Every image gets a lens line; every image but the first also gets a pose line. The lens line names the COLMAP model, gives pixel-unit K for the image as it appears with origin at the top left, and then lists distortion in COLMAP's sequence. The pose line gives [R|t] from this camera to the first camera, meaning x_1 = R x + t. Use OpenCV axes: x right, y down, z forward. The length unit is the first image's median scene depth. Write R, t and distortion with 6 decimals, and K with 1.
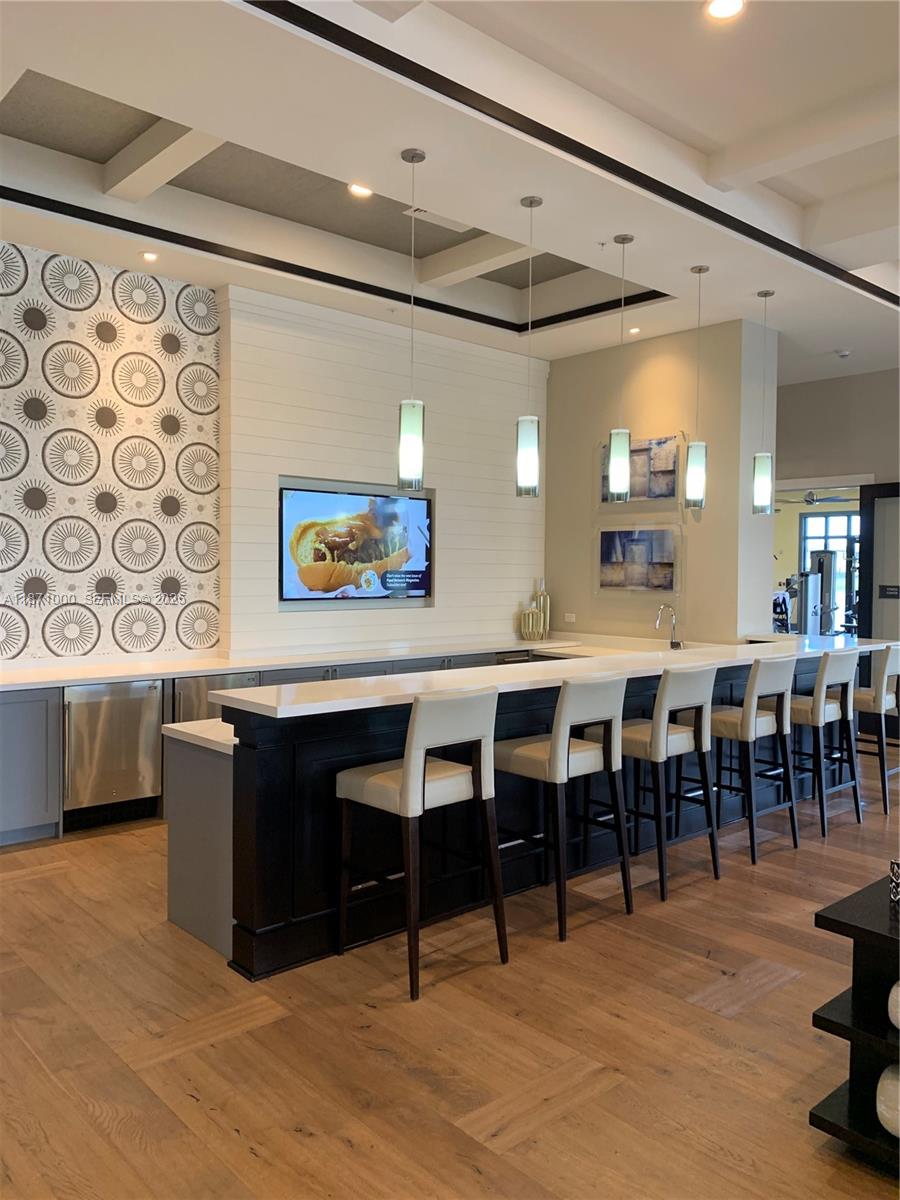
lens RADIAL K [[920.9, 0, 451.2], [0, 920.9, 597.0], [0, 0, 1]] dist [-0.008157, -0.001010]
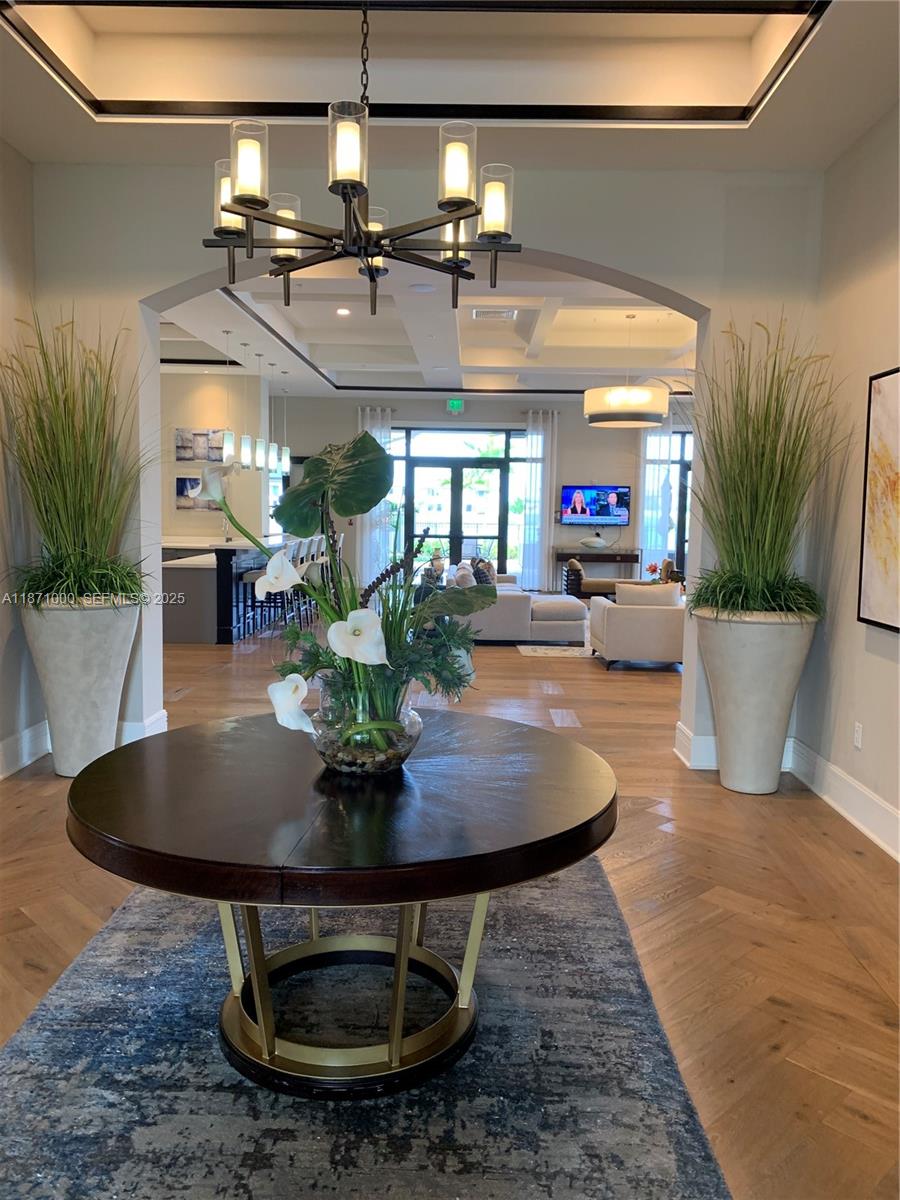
lens RADIAL K [[920.9, 0, 450.2], [0, 920.9, 599.7], [0, 0, 1]] dist [-0.008157, -0.001010]
pose [[0.685736, -0.075994, 0.723872, -0.831362], [0.017967, 0.995999, 0.087542, 0.018783], [-0.727628, -0.047025, 0.684358, -0.657775]]
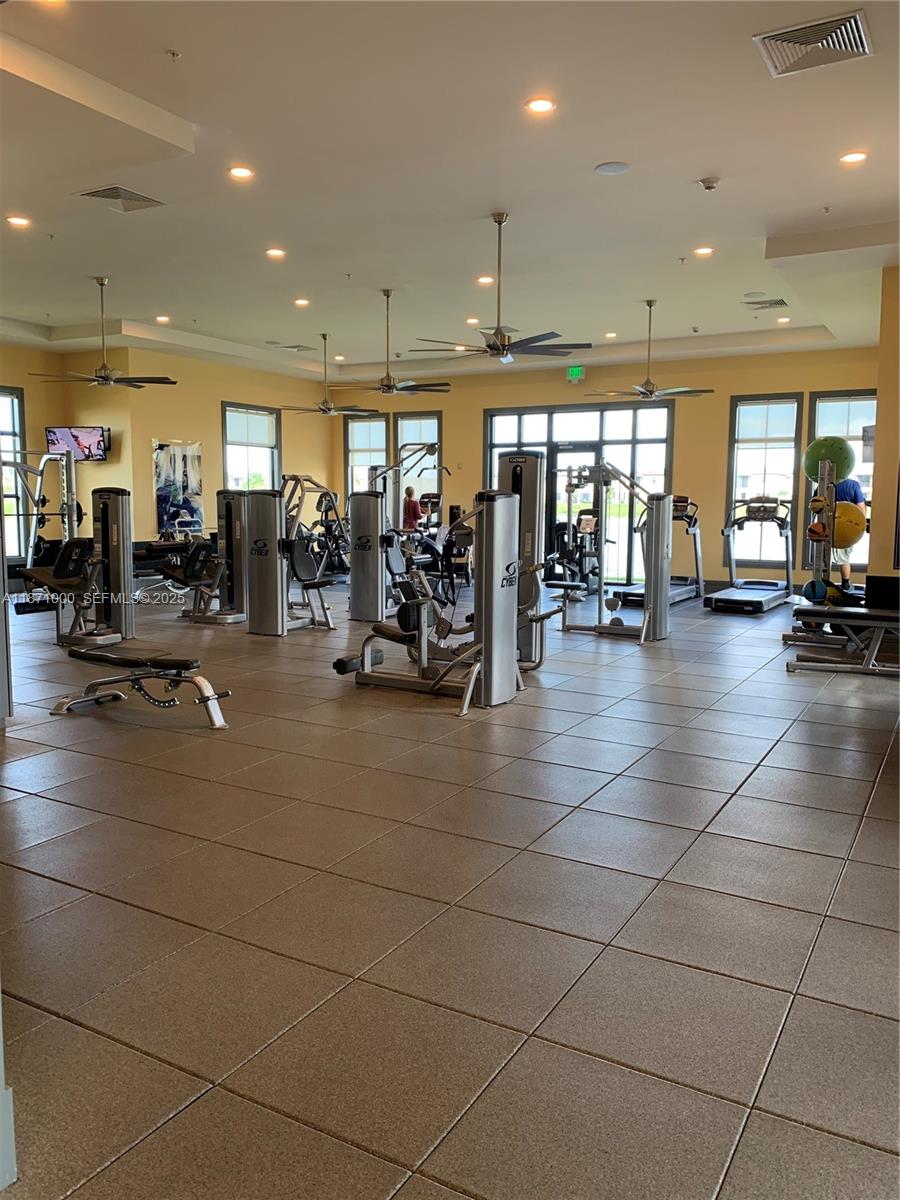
lens RADIAL K [[920.9, 0, 449.2], [0, 920.9, 599.5], [0, 0, 1]] dist [-0.008157, -0.001010]
pose [[0.949583, -0.035923, 0.311452, 0.150178], [0.009974, 0.996372, 0.084514, -0.008350], [-0.313358, -0.077146, 0.946496, 0.384397]]
